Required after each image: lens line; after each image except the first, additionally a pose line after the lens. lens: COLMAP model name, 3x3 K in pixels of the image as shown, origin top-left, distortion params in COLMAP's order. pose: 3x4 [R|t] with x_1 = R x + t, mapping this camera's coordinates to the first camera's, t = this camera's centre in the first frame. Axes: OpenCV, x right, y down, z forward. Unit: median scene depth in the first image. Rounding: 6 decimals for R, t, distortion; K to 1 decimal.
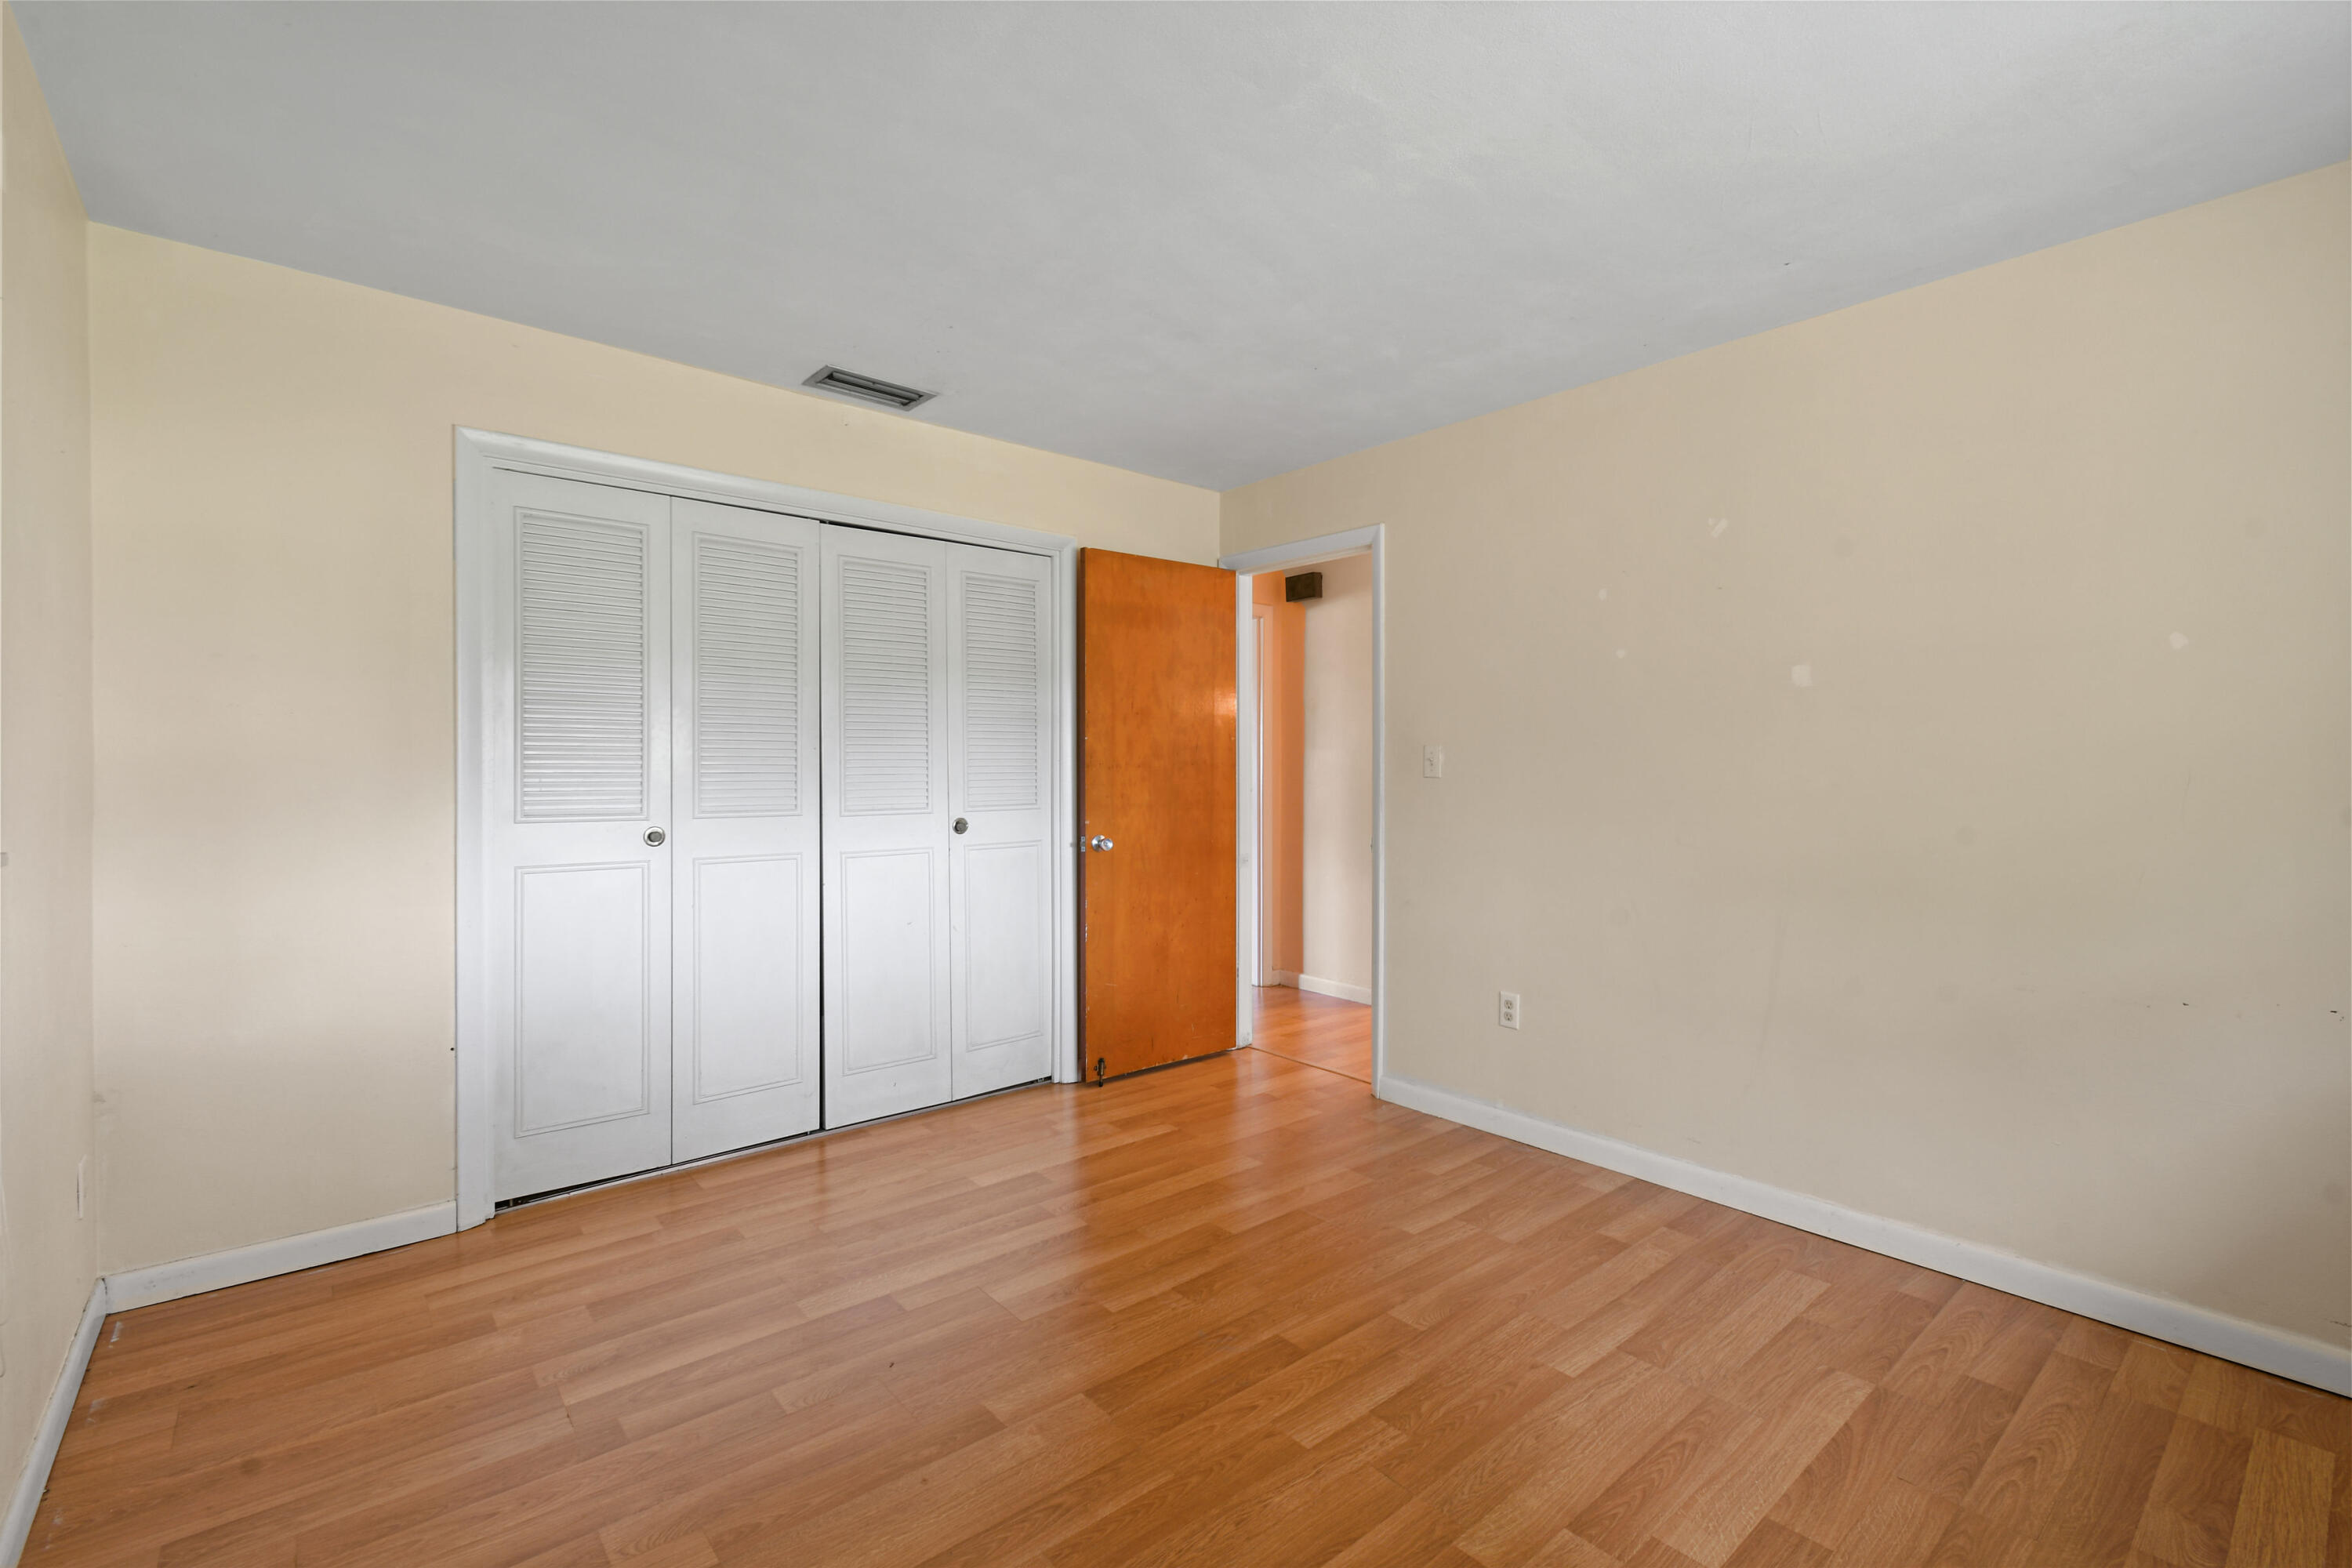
lens RADIAL K [[1040.2, 0, 1176.2], [0, 1040.2, 773.8], [0, 0, 1]] dist [0.024416, -0.000541]
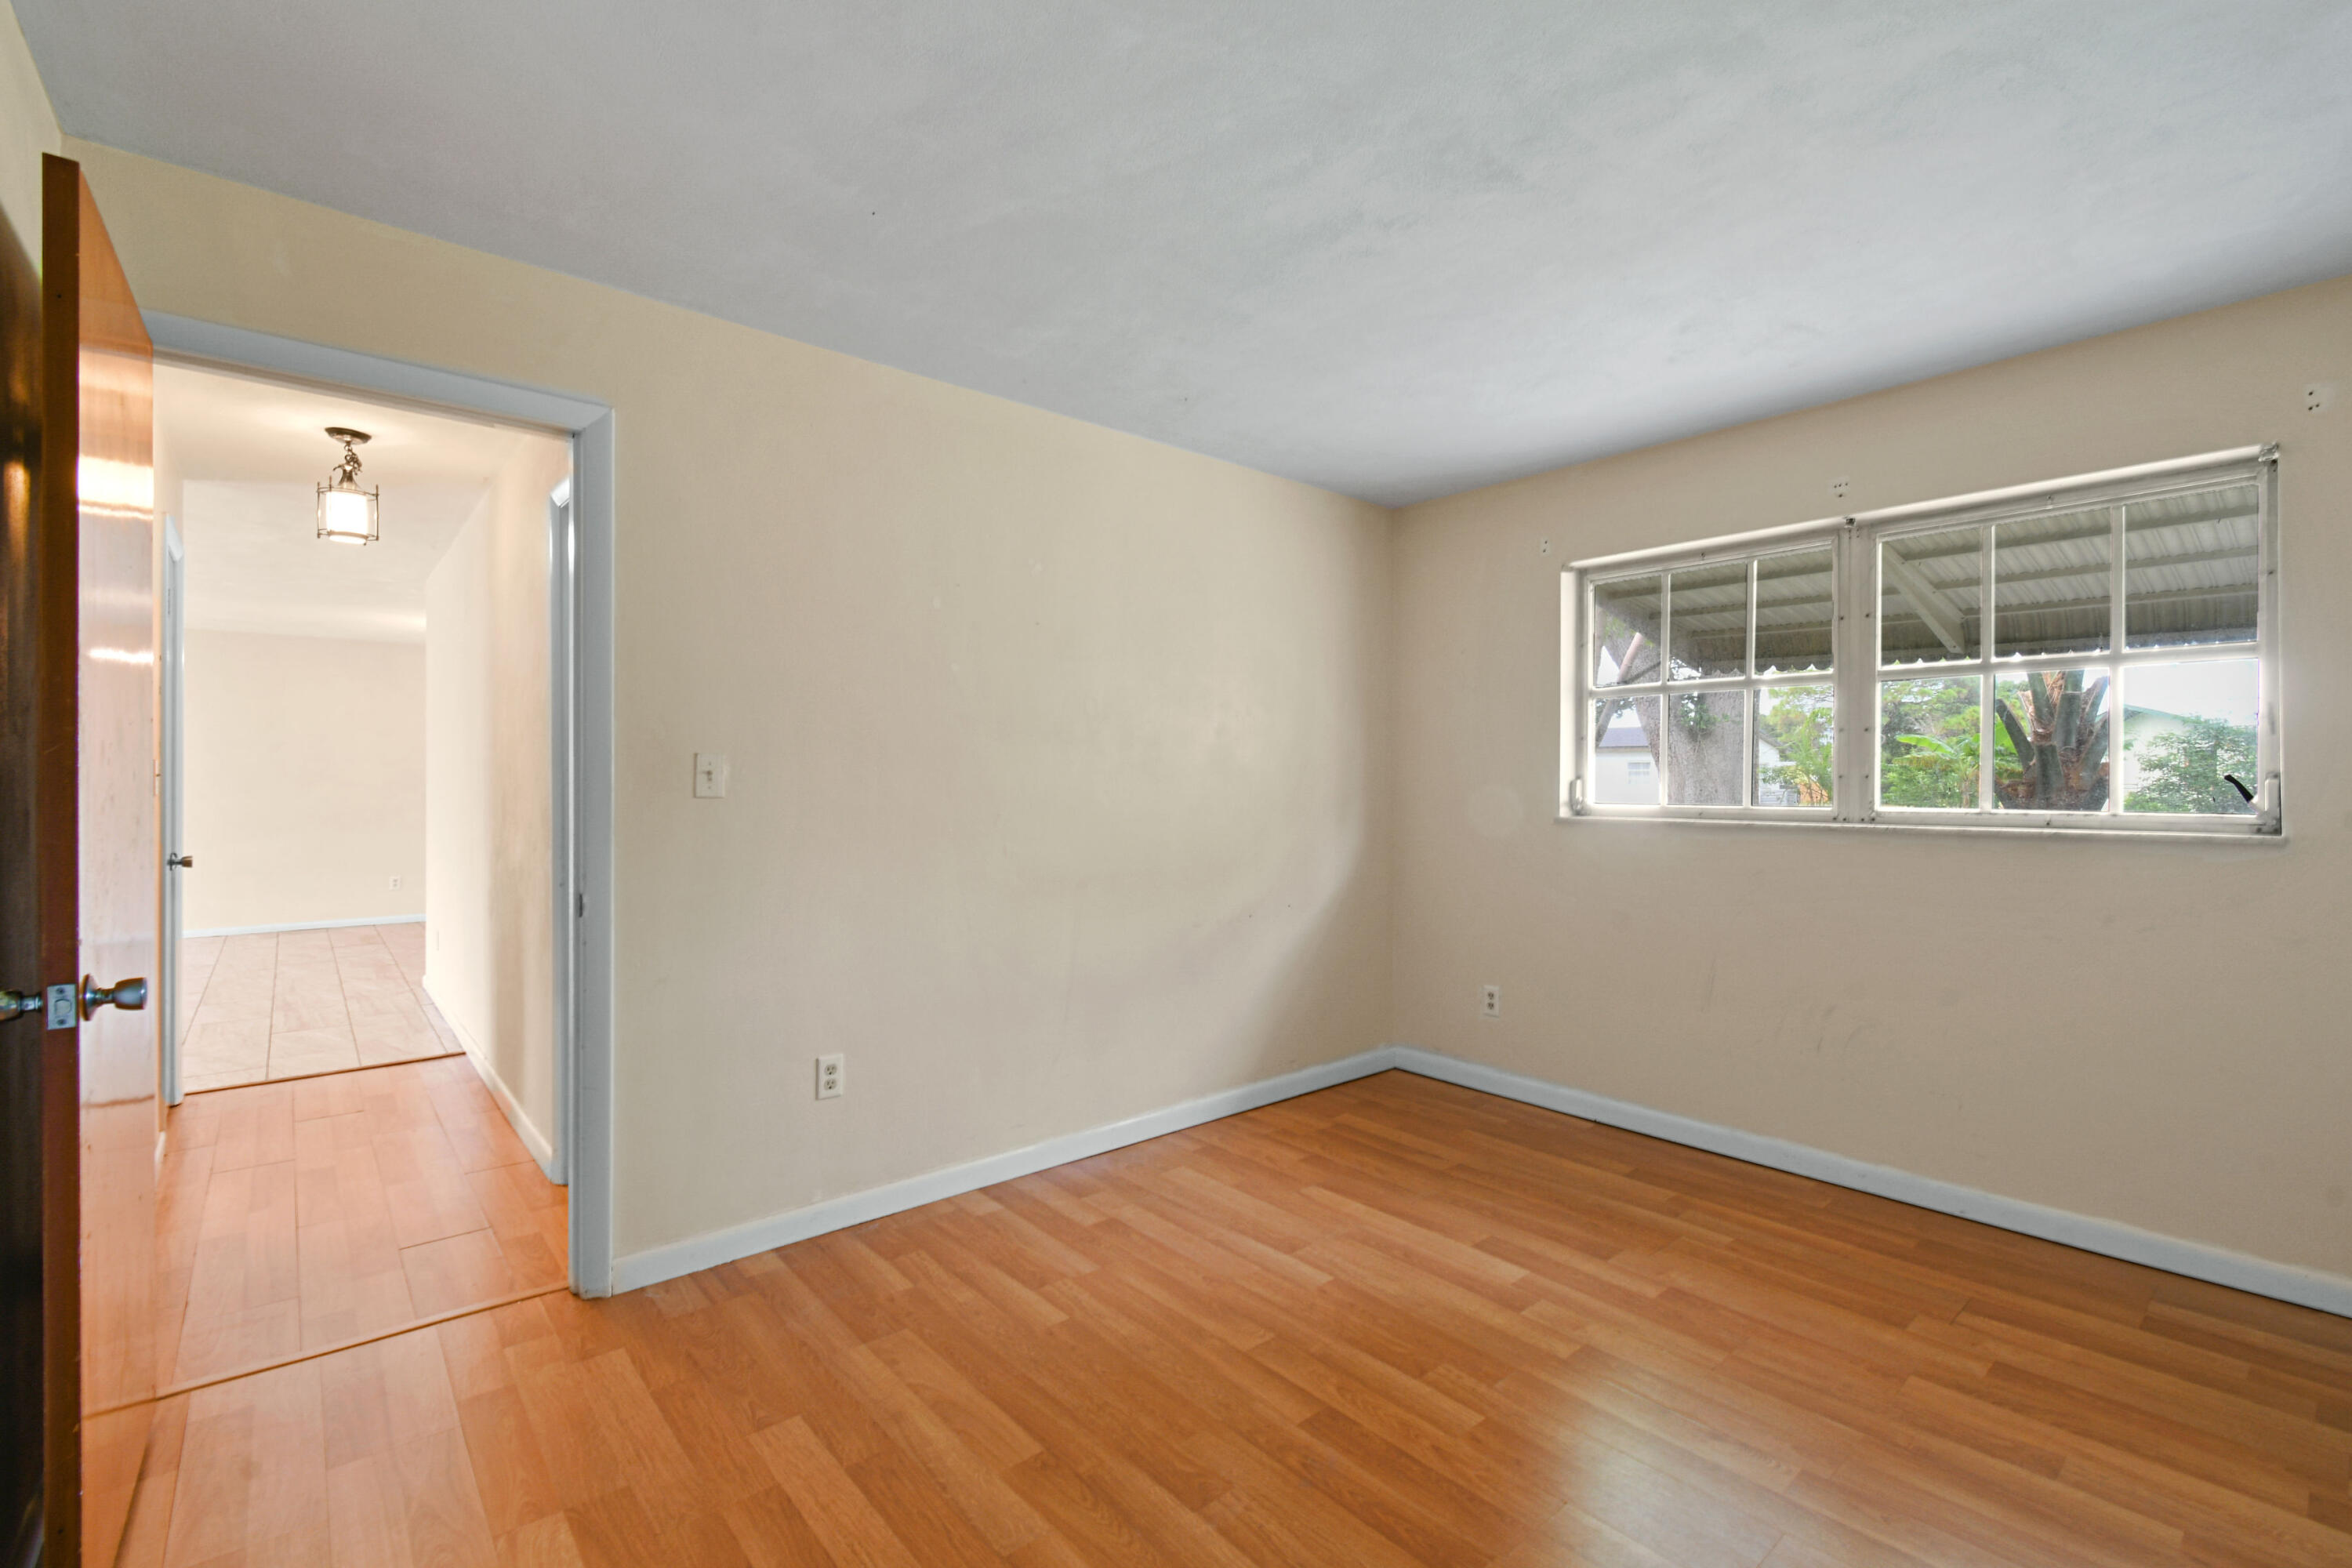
lens RADIAL K [[1031.3, 0, 1224.5], [0, 1031.3, 781.4], [0, 0, 1]] dist [0.002589, 0.000325]
pose [[-0.026140, -0.000026, 0.999658, -0.666583], [0.004662, 0.999989, 0.000148, -0.008121], [-0.999647, 0.004664, -0.026140, 0.931923]]
